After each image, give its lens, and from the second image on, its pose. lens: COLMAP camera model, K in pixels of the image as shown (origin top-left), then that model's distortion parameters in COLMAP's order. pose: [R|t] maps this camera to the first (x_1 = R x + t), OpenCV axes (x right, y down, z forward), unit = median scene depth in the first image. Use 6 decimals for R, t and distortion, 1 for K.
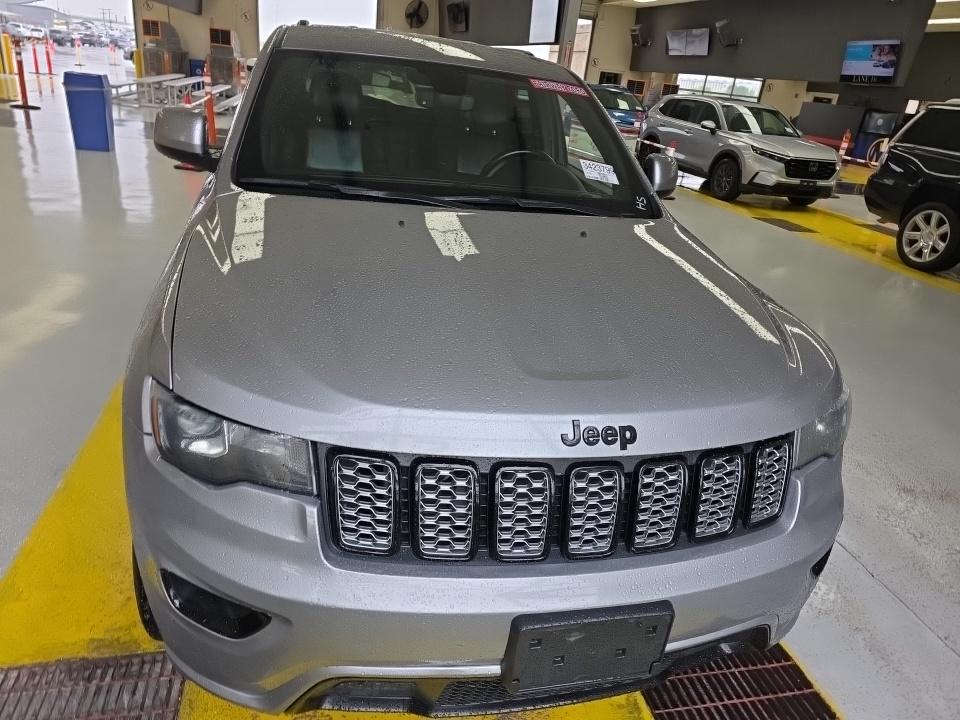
lens RADIAL K [[650.1, 0, 481.0], [0, 650.1, 348.7], [0, 0, 1]] dist [0.004989, 0.003243]
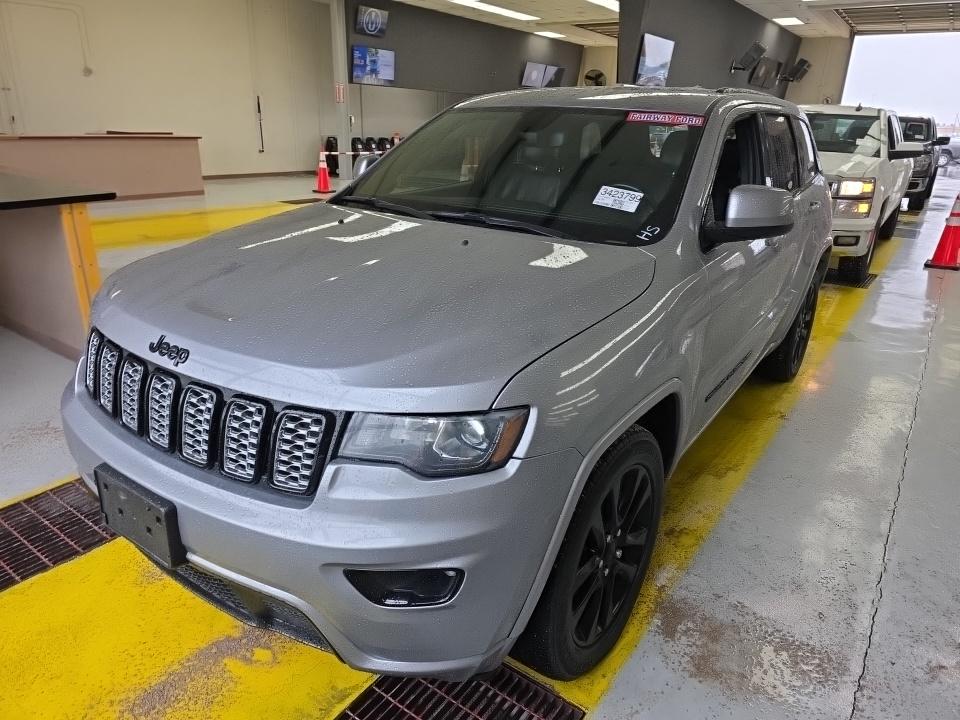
lens RADIAL K [[639.3, 0, 480.0], [0, 639.3, 360.0], [0, 0, 1]] dist [0.041388, -0.002859]
pose [[0.662319, 0.183284, -0.726457, 0.230100], [-0.260643, 0.965417, 0.005943, -0.001863], [0.702424, 0.185410, 0.687186, 0.087131]]
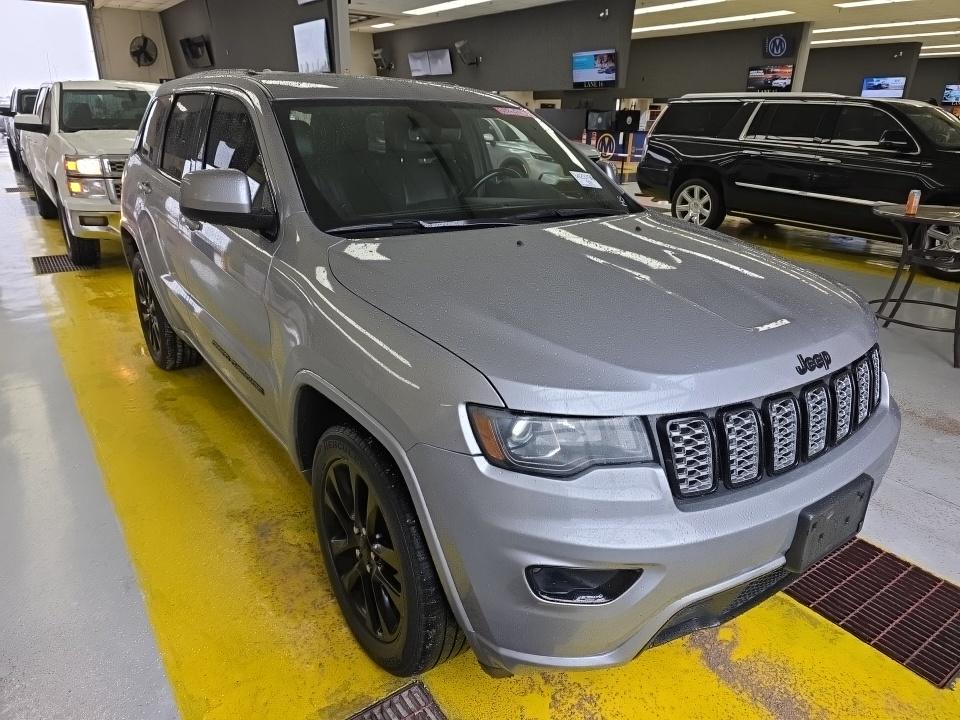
lens RADIAL K [[639.3, 0, 480.0], [0, 639.3, 360.0], [0, 0, 1]] dist [0.041388, -0.002859]
pose [[0.923116, -0.217374, 0.317183, -0.129701], [0.222038, 0.974793, 0.021841, -0.007668], [-0.313936, 0.050265, 0.948113, -0.004855]]
